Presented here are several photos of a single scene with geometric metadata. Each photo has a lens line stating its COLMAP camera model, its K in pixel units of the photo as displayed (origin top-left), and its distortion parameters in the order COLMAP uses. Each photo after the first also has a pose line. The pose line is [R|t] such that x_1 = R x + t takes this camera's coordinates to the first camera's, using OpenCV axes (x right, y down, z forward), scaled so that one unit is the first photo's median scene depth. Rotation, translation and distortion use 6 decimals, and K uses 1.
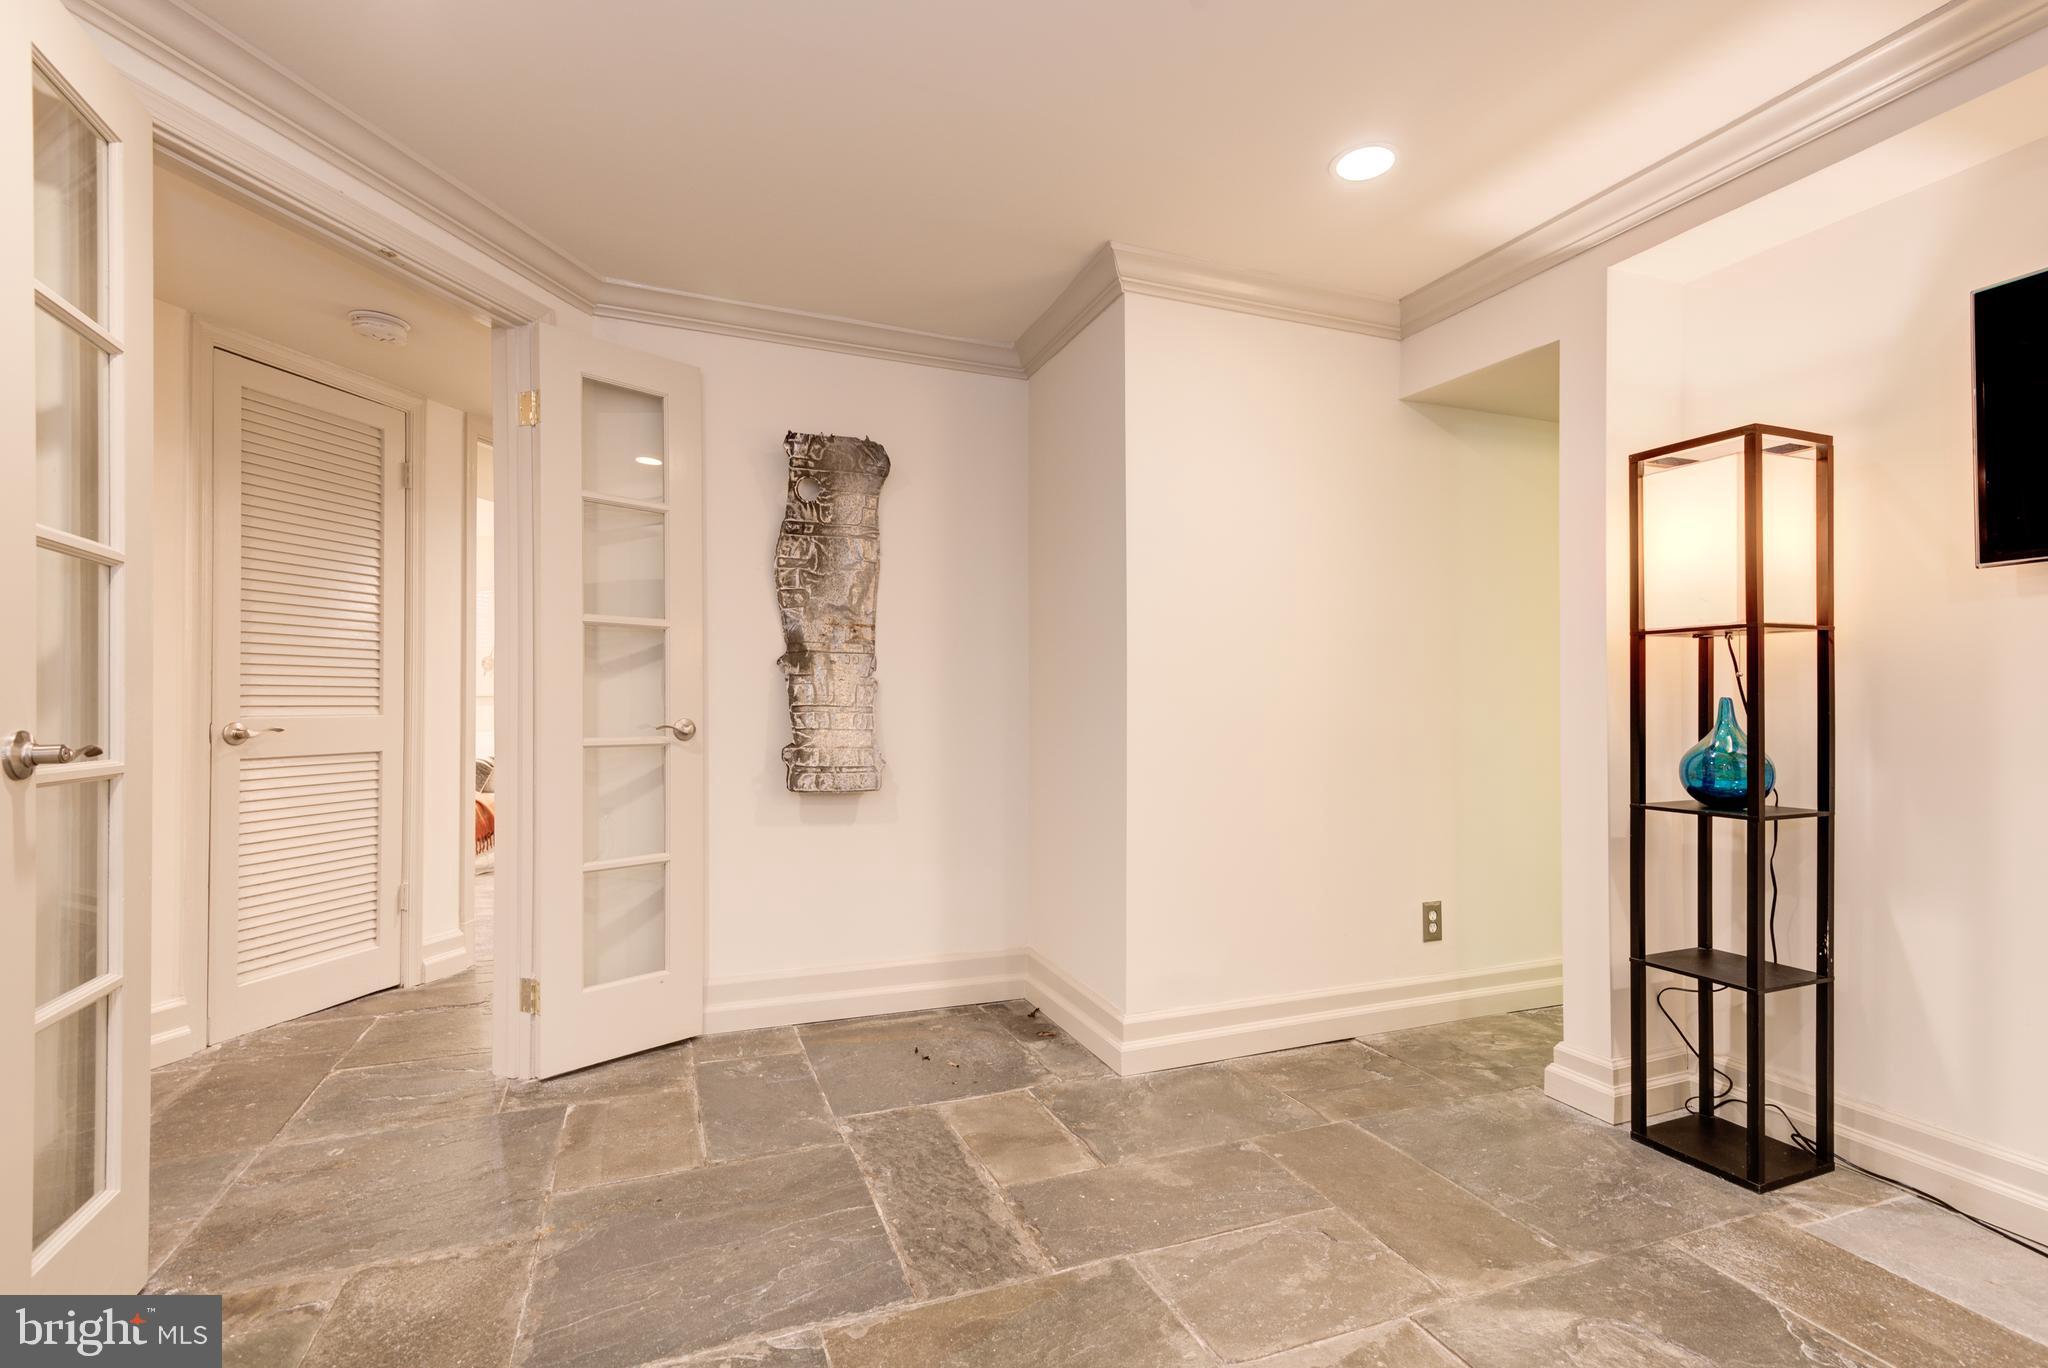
lens RADIAL K [[918.1, 0, 1019.4], [0, 918.1, 705.1], [0, 0, 1]] dist [0.016263, -0.000139]
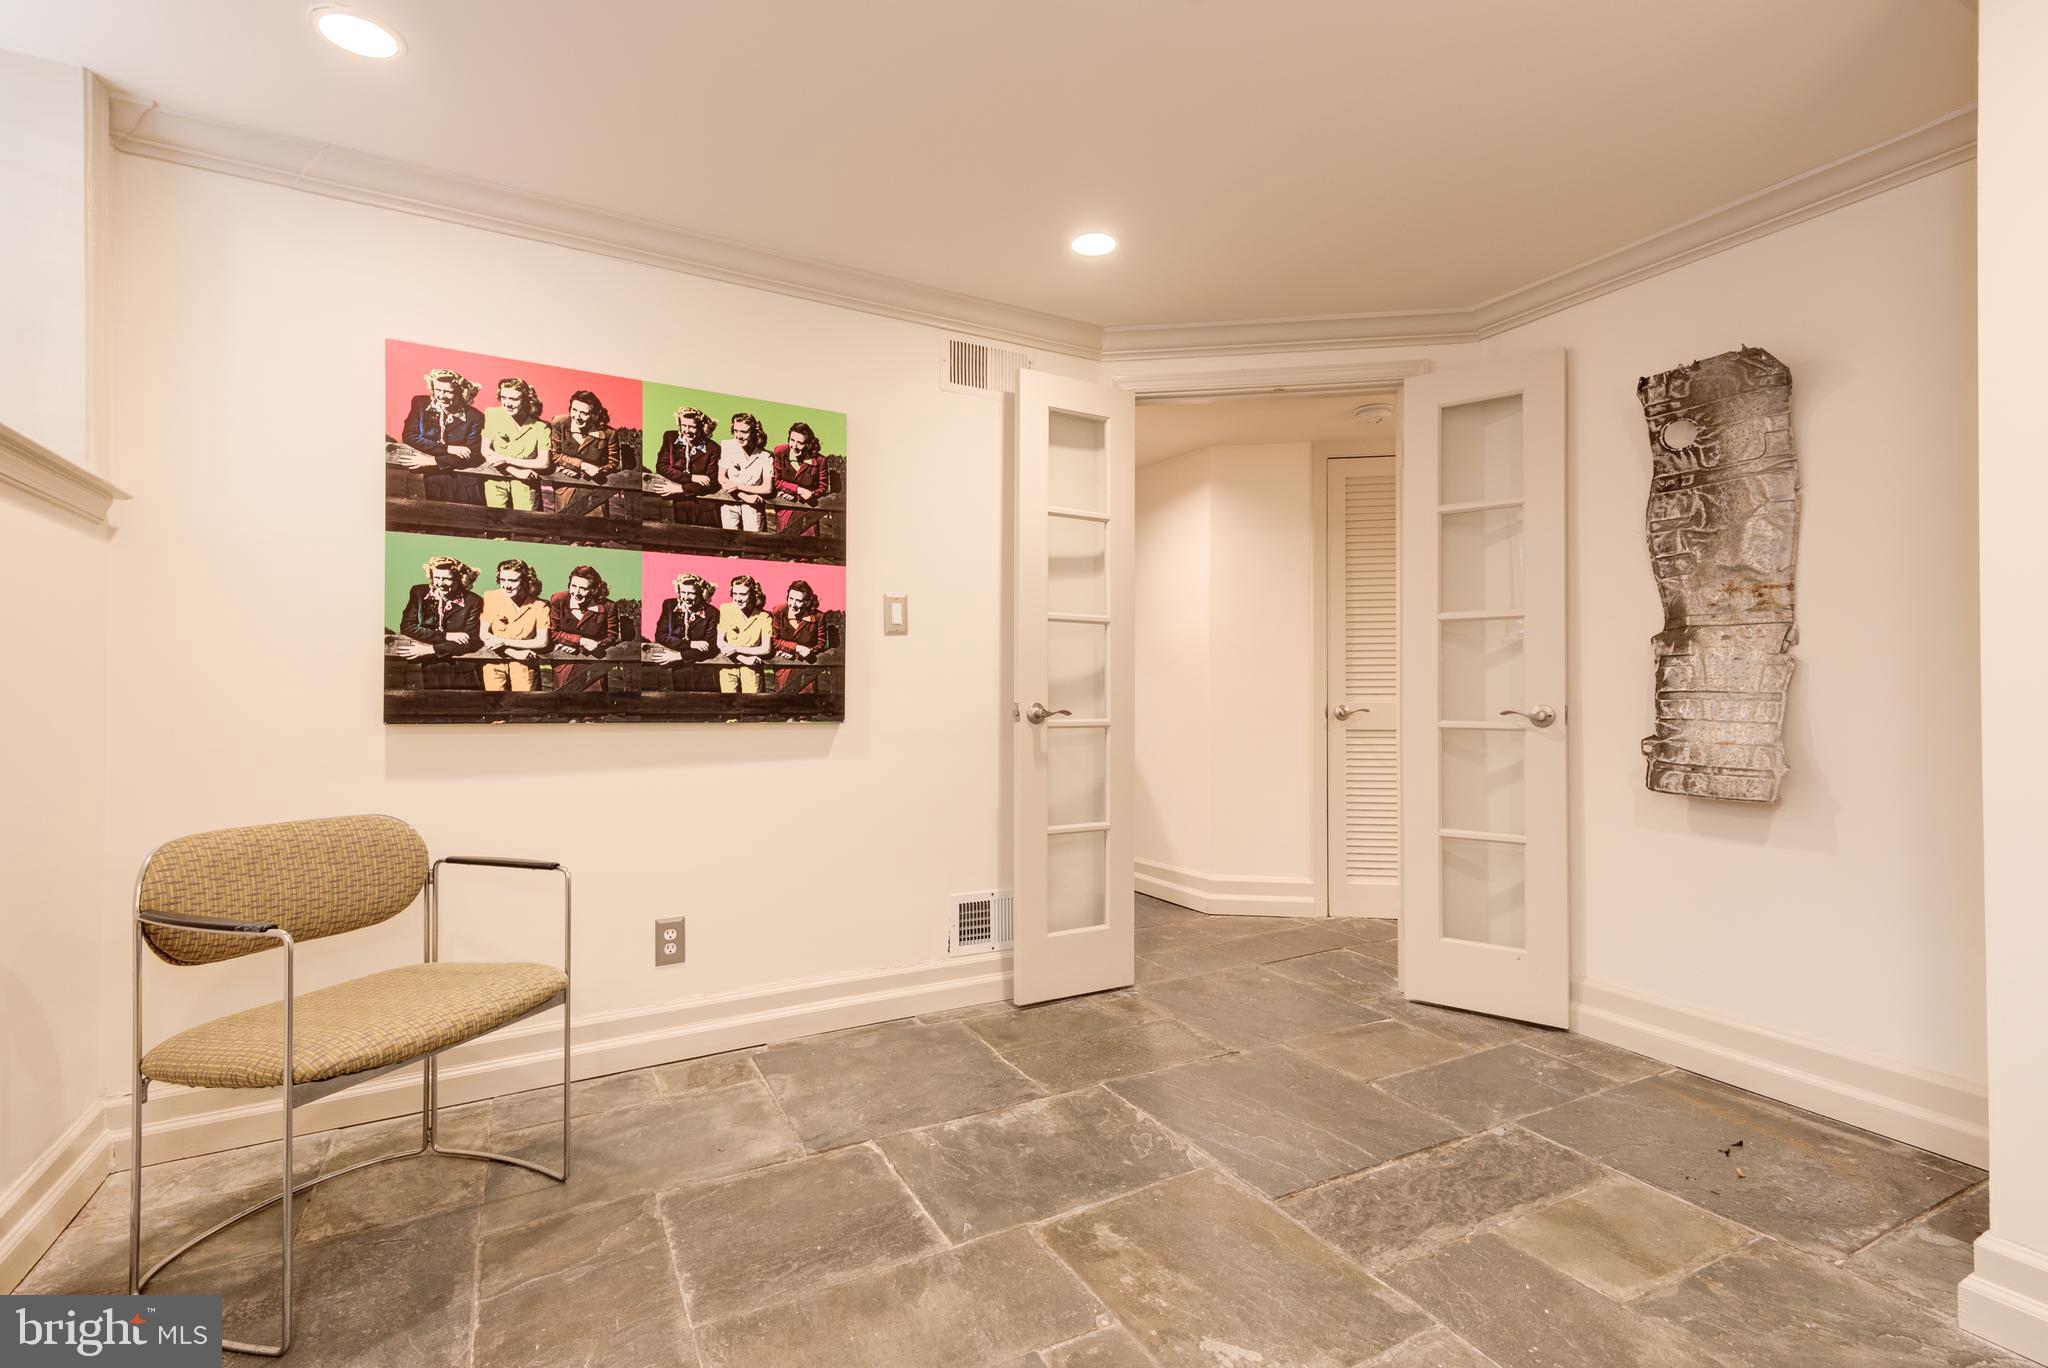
lens RADIAL K [[918.1, 0, 1019.4], [0, 918.1, 705.1], [0, 0, 1]] dist [0.016263, -0.000139]
pose [[0.122838, 0.008240, -0.992393, 0.539950], [-0.004777, 0.999959, 0.007711, 0.009404], [0.992415, 0.003793, 0.122872, 0.296684]]
